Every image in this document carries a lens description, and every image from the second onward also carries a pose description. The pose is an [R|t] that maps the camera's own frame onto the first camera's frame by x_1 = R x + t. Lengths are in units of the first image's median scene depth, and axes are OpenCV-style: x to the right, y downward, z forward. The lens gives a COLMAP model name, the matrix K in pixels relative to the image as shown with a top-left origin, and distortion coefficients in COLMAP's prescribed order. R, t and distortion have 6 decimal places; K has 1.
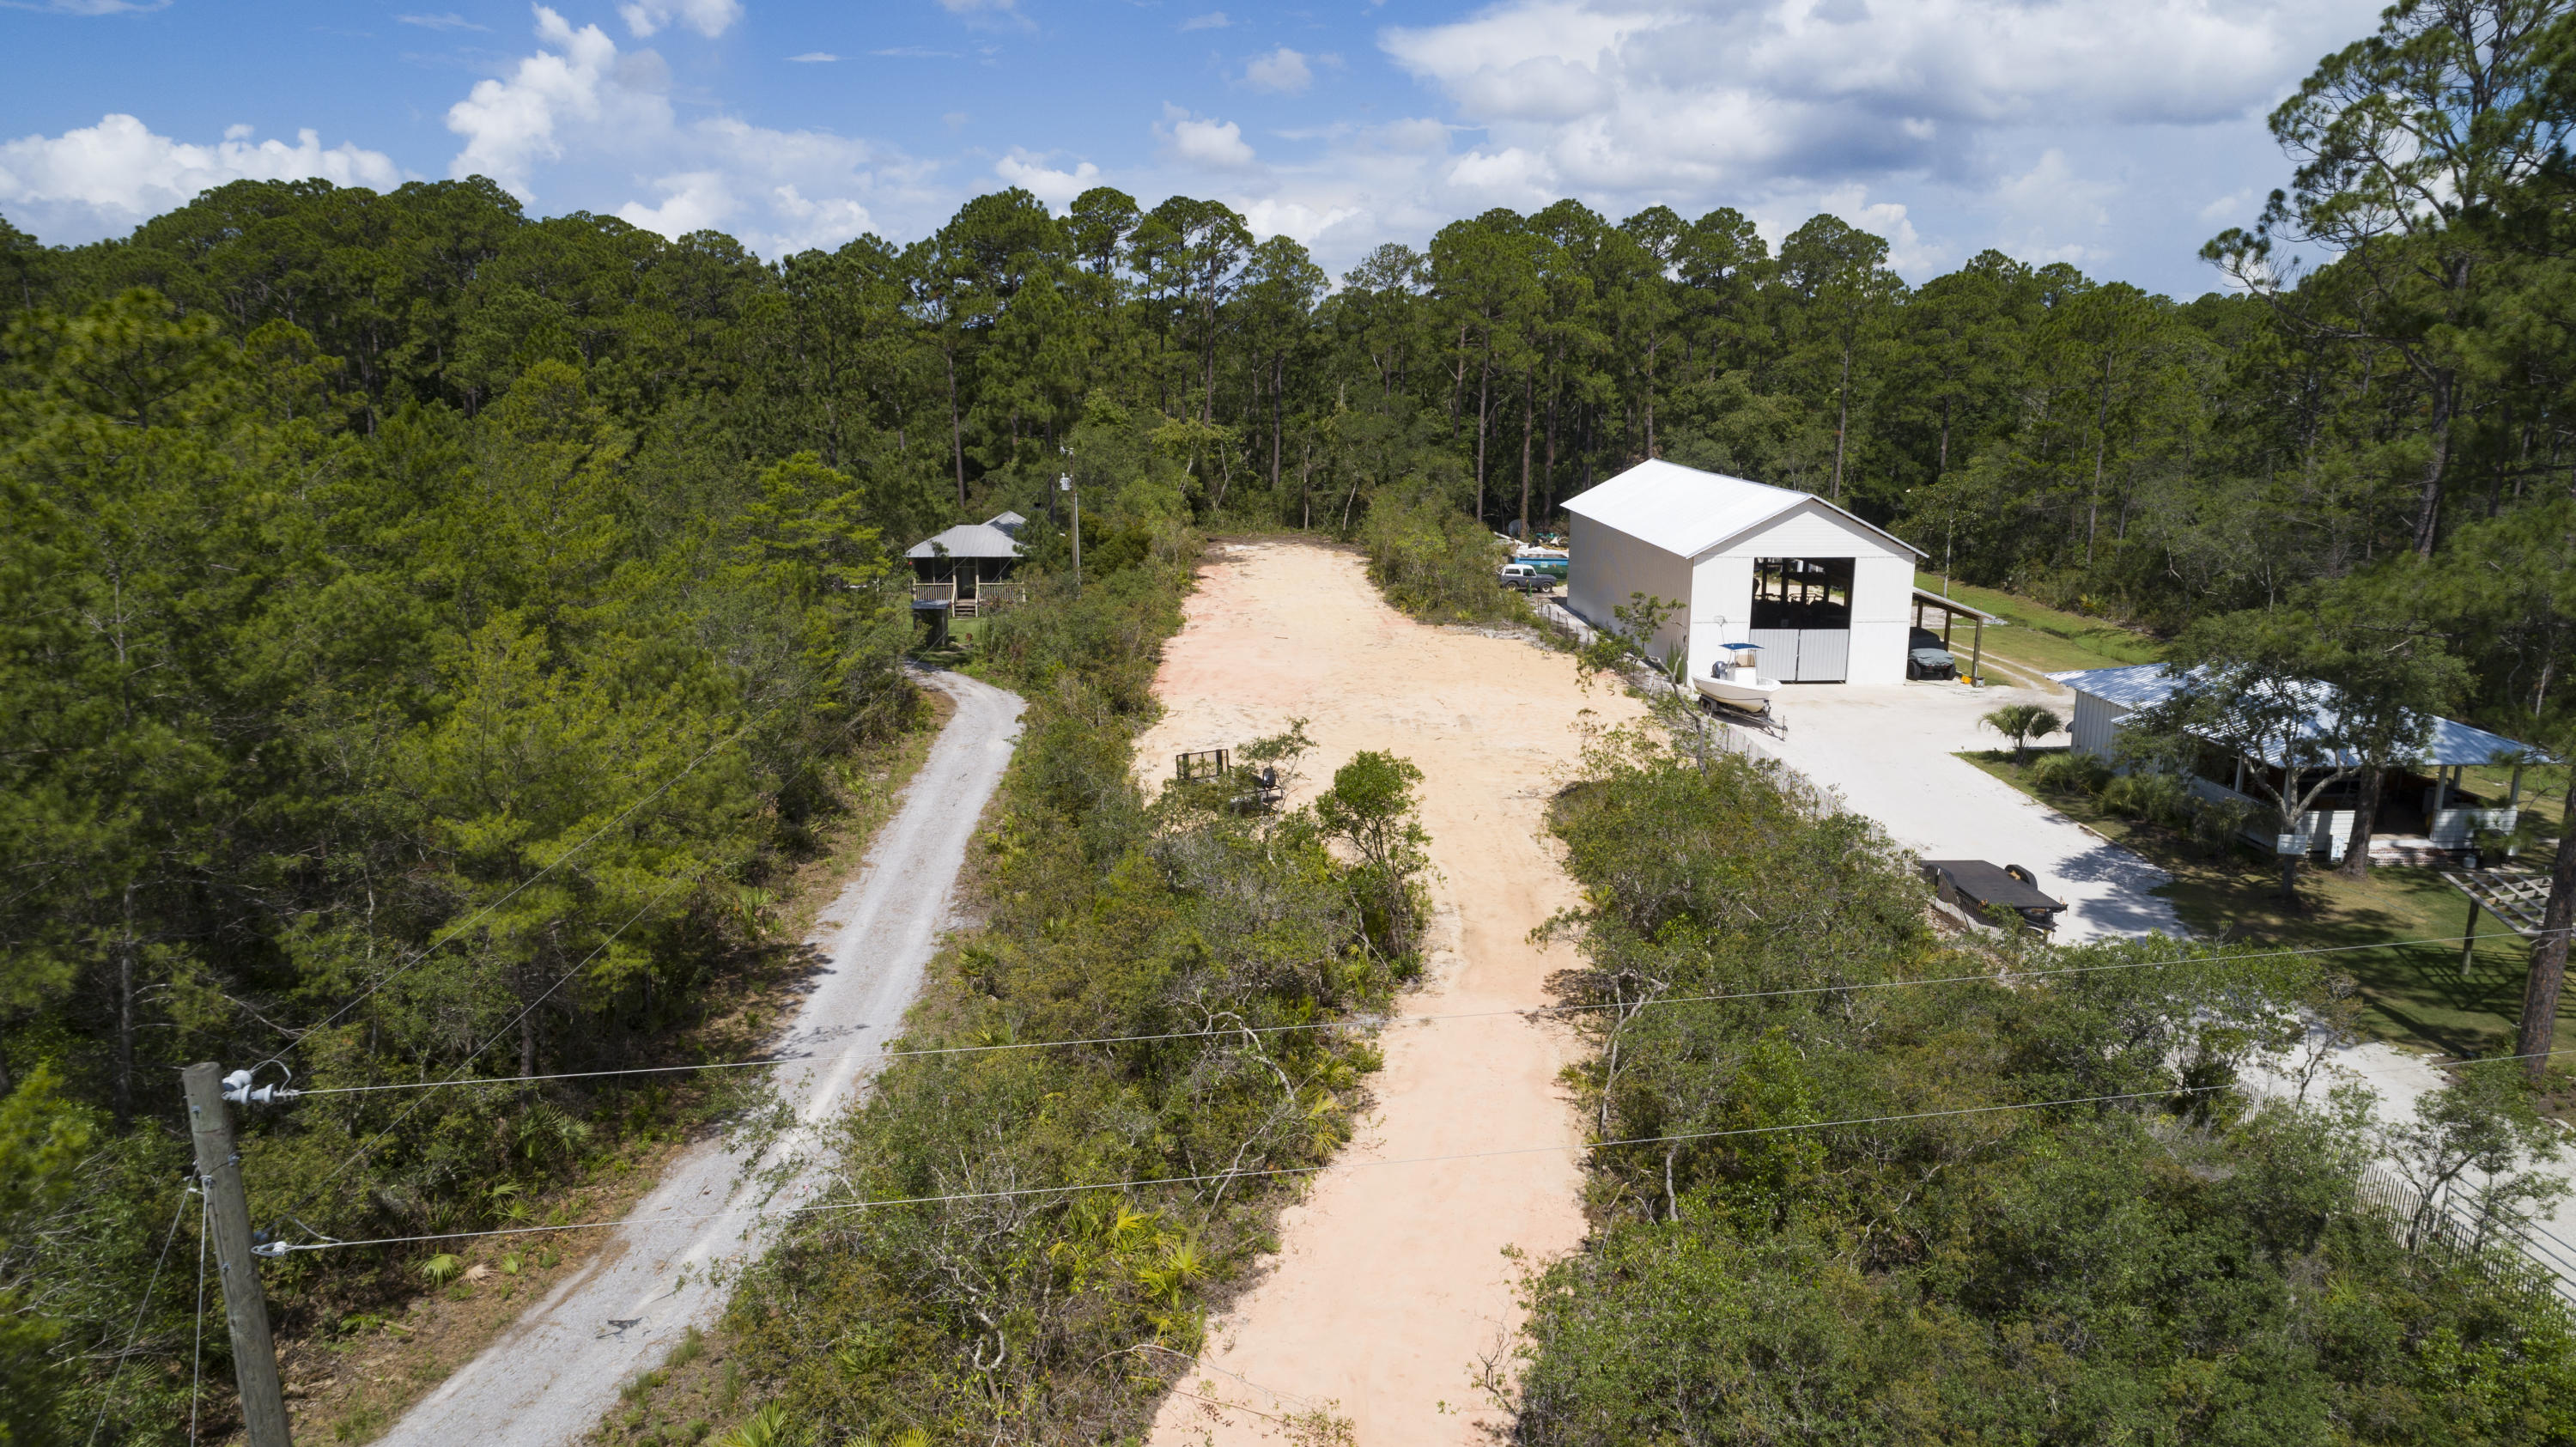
lens RADIAL K [[1709.5, 0, 1314.7], [0, 1709.5, 724.4], [0, 0, 1]] dist [0.021477, 0.000131]
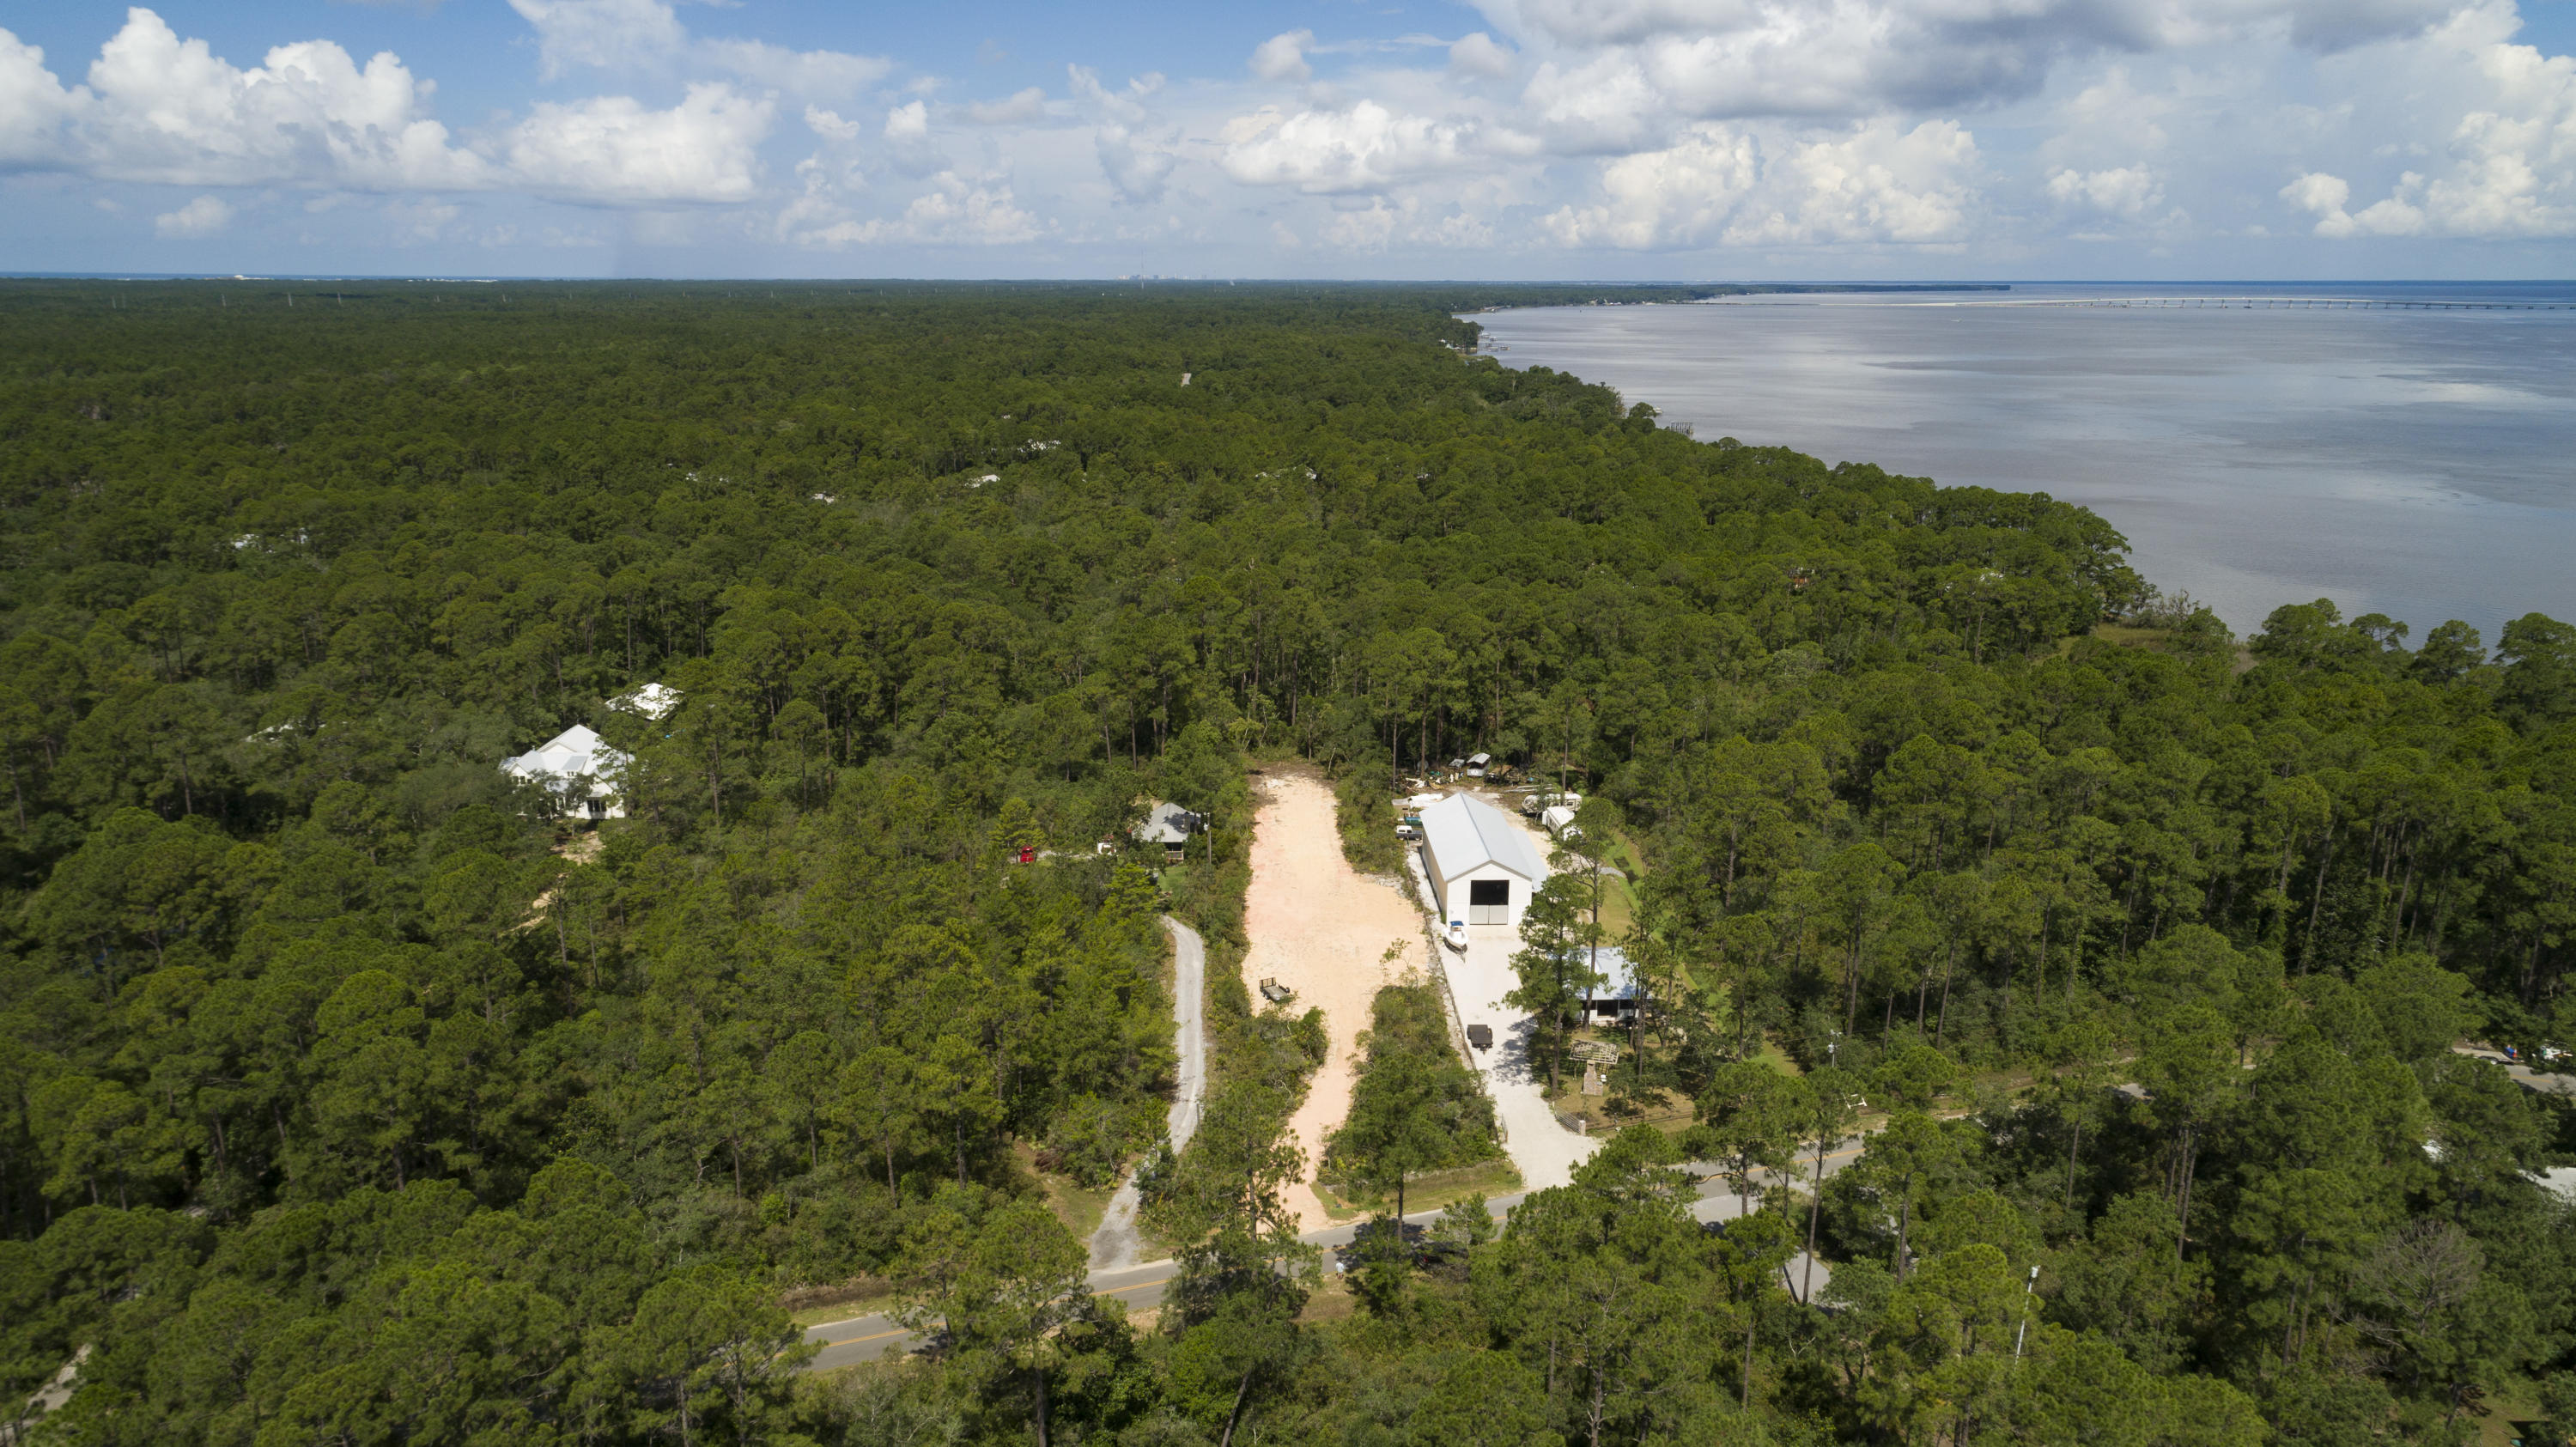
lens RADIAL K [[1709.5, 0, 1281.6], [0, 1709.5, 722.5], [0, 0, 1]] dist [0.021477, 0.000131]
pose [[0.999420, 0.003549, -0.033882, 0.066900], [-0.002110, 0.999099, 0.042391, -0.589622], [0.034002, -0.042295, 0.998526, -2.145028]]
